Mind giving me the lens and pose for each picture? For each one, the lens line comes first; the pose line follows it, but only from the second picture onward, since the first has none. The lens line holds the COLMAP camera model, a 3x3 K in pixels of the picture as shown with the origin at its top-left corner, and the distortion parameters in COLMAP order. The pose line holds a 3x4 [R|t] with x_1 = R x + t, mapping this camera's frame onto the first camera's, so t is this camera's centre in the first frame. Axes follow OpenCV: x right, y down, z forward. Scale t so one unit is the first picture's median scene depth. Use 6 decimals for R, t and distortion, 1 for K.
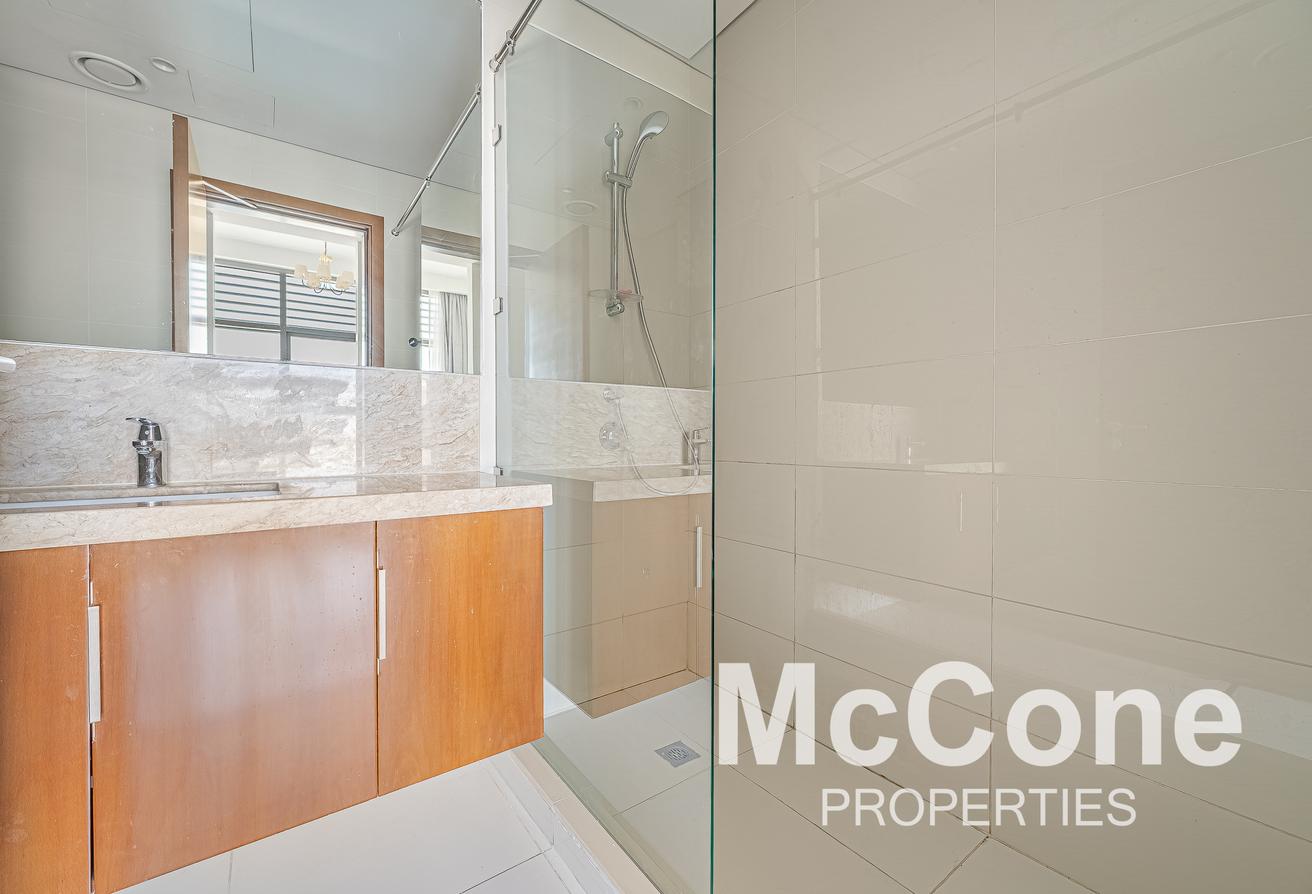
lens RADIAL K [[540.0, 0, 650.7], [0, 540.0, 432.7], [0, 0, 1]] dist [-0.000769, -0.000305]
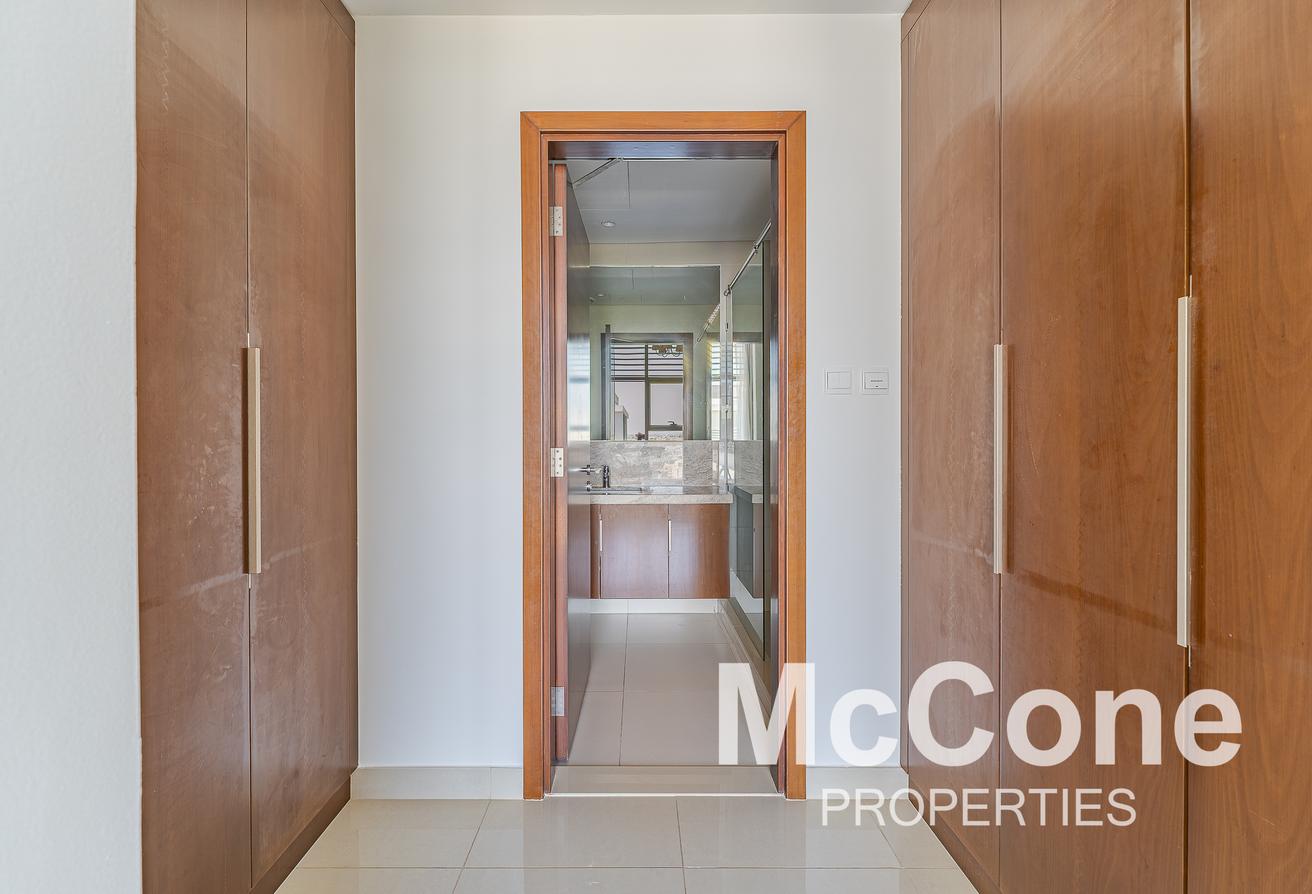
lens RADIAL K [[540.0, 0, 650.7], [0, 540.0, 432.7], [0, 0, 1]] dist [-0.000769, -0.000305]
pose [[0.828021, -0.006673, -0.560658, 0.821827], [0.006288, 0.999977, -0.002616, -0.168077], [0.560662, -0.001360, 0.828043, -1.151095]]
